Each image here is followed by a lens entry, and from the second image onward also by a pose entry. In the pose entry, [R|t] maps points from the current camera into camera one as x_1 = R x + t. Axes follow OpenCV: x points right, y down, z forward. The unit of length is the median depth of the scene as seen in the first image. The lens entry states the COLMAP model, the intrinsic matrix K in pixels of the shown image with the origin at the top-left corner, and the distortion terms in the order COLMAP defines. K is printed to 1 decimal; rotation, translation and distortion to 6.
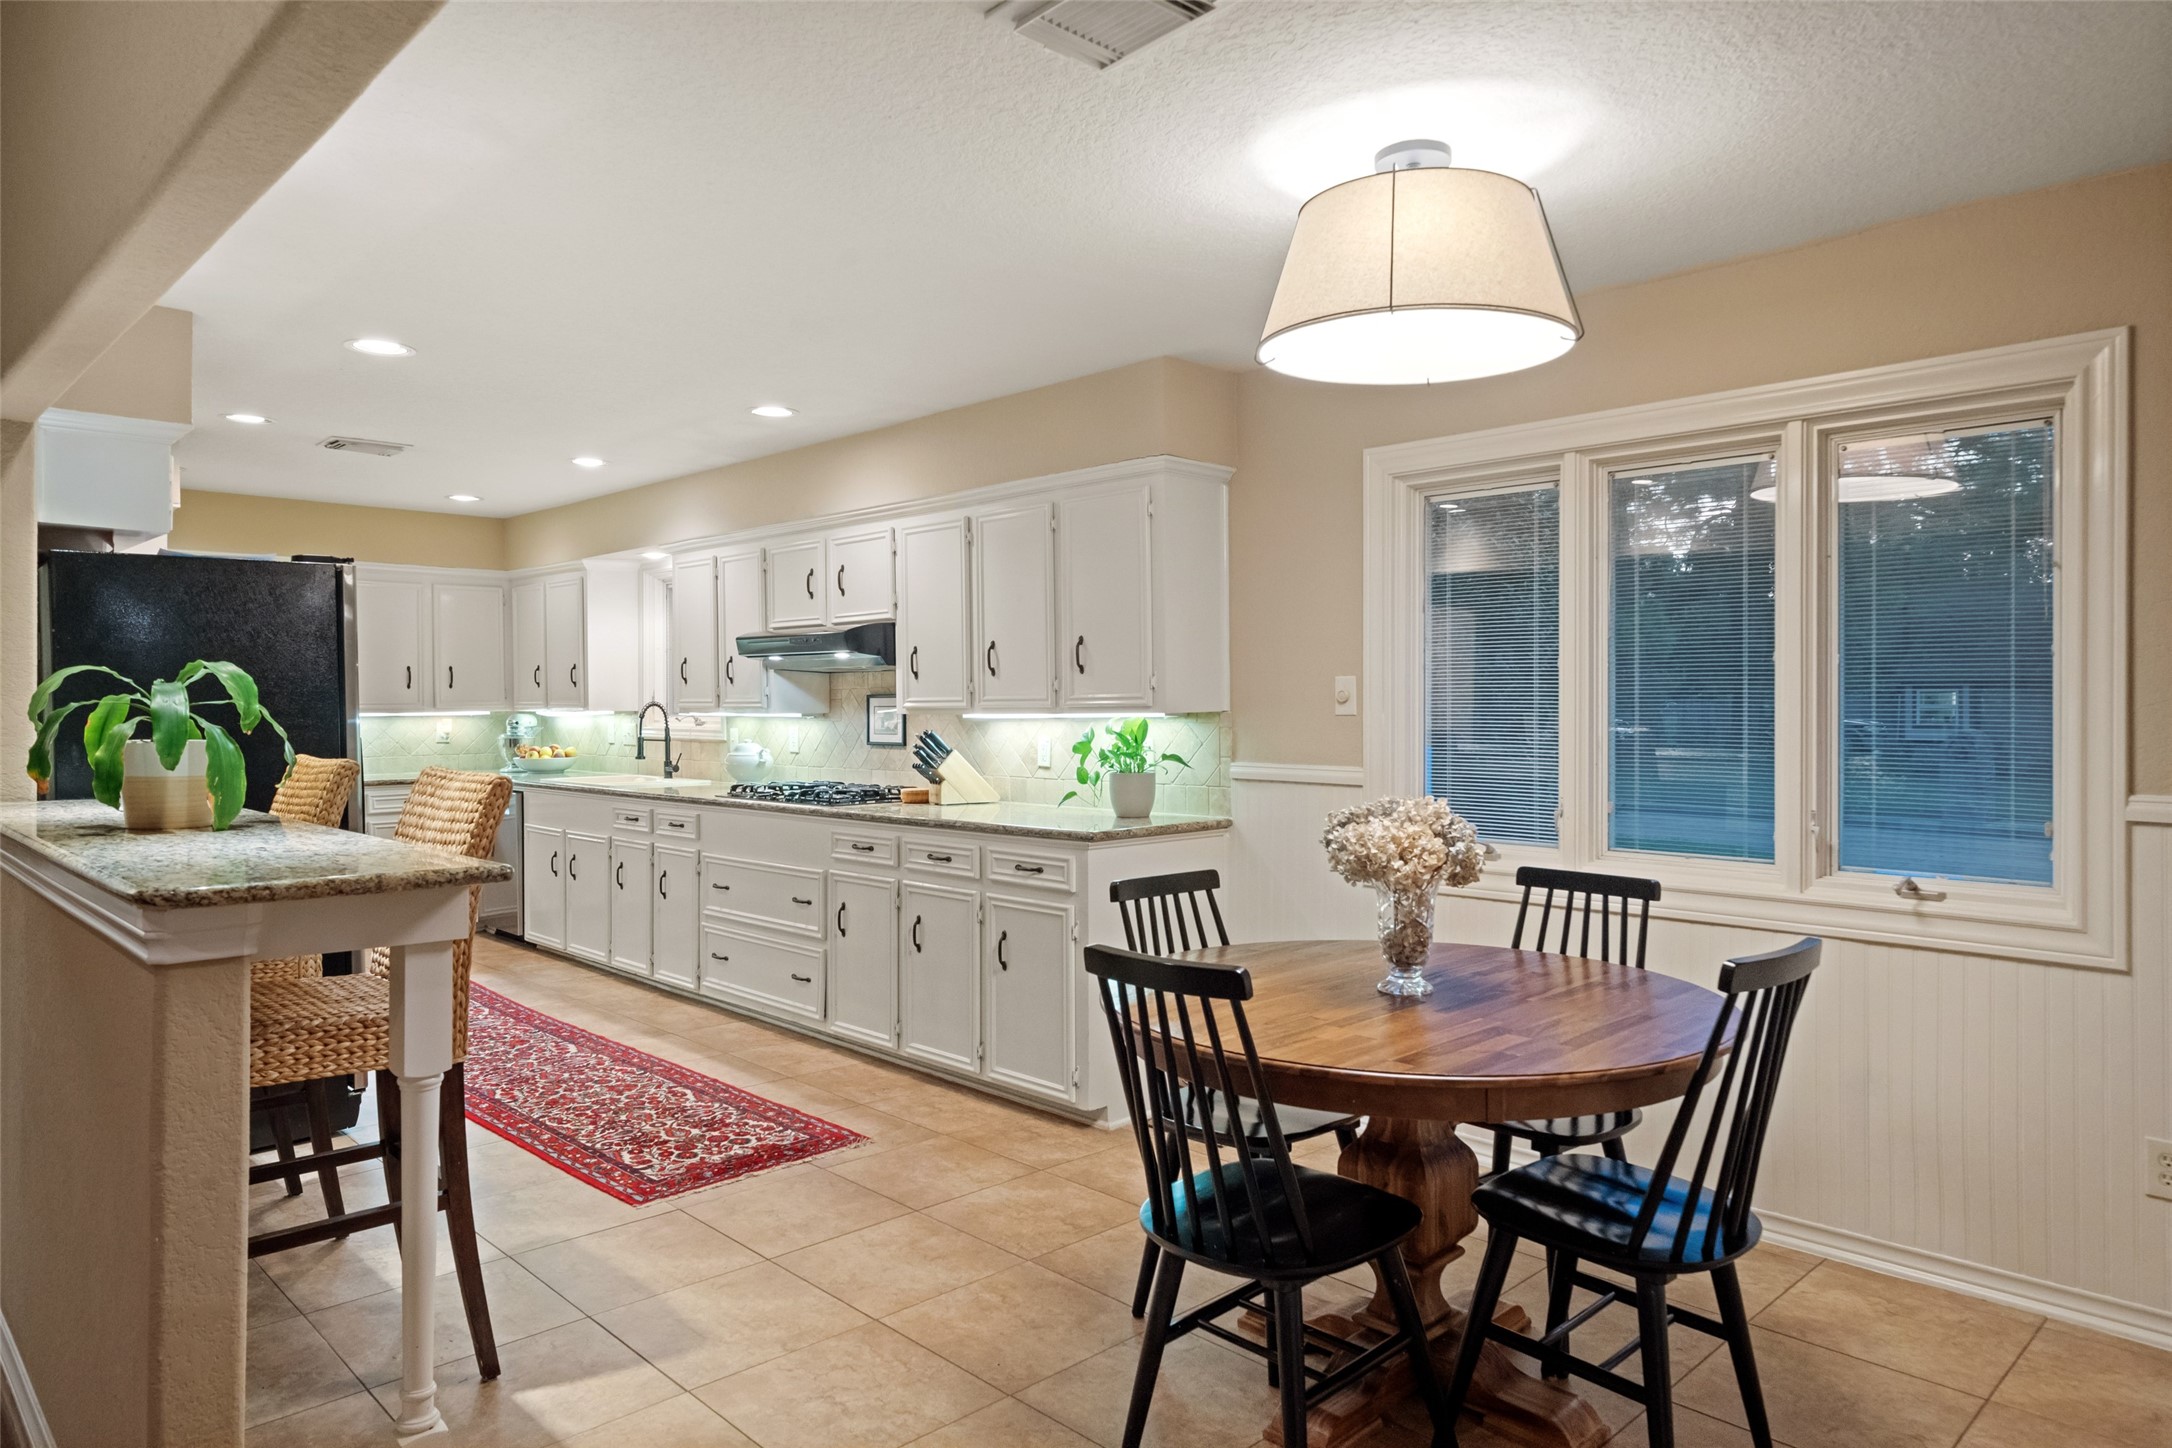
lens RADIAL K [[1359.3, 0, 1099.8], [0, 1359.3, 717.9], [0, 0, 1]] dist [0.009215, 0.002389]
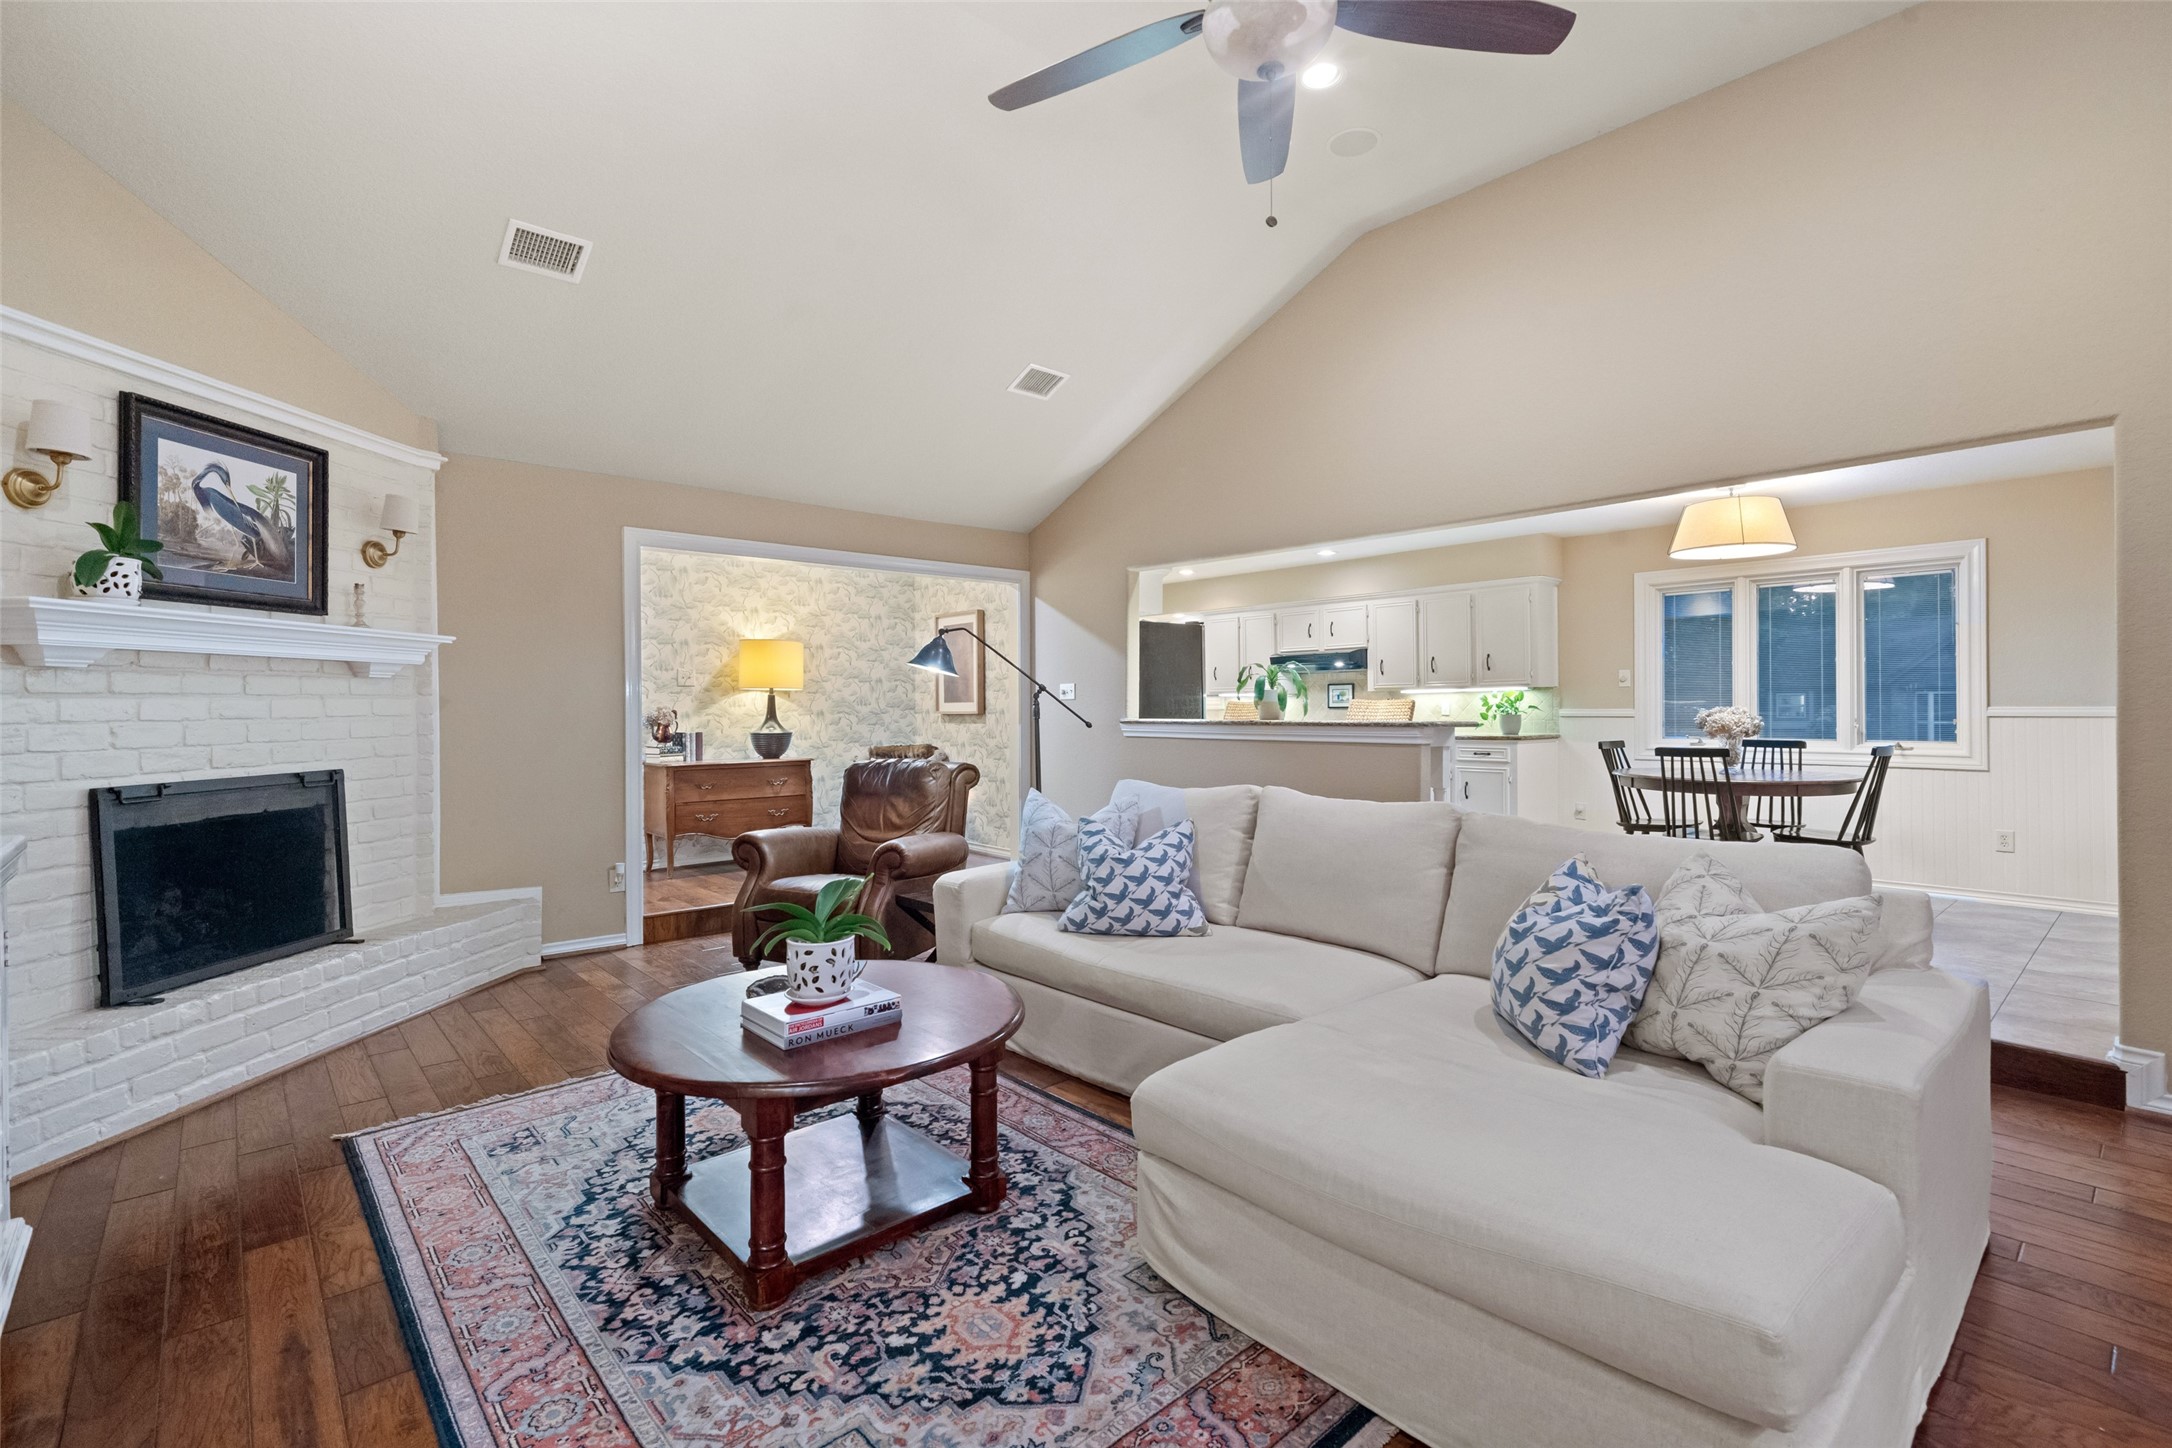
lens RADIAL K [[986.1, 0, 1096.4], [0, 986.1, 714.7], [0, 0, 1]] dist [0.004181, 0.000322]
pose [[0.998893, -0.002542, -0.046971, -0.594235], [0.002296, 0.999983, -0.005294, 0.048678], [0.046983, 0.005180, 0.998882, -0.675073]]
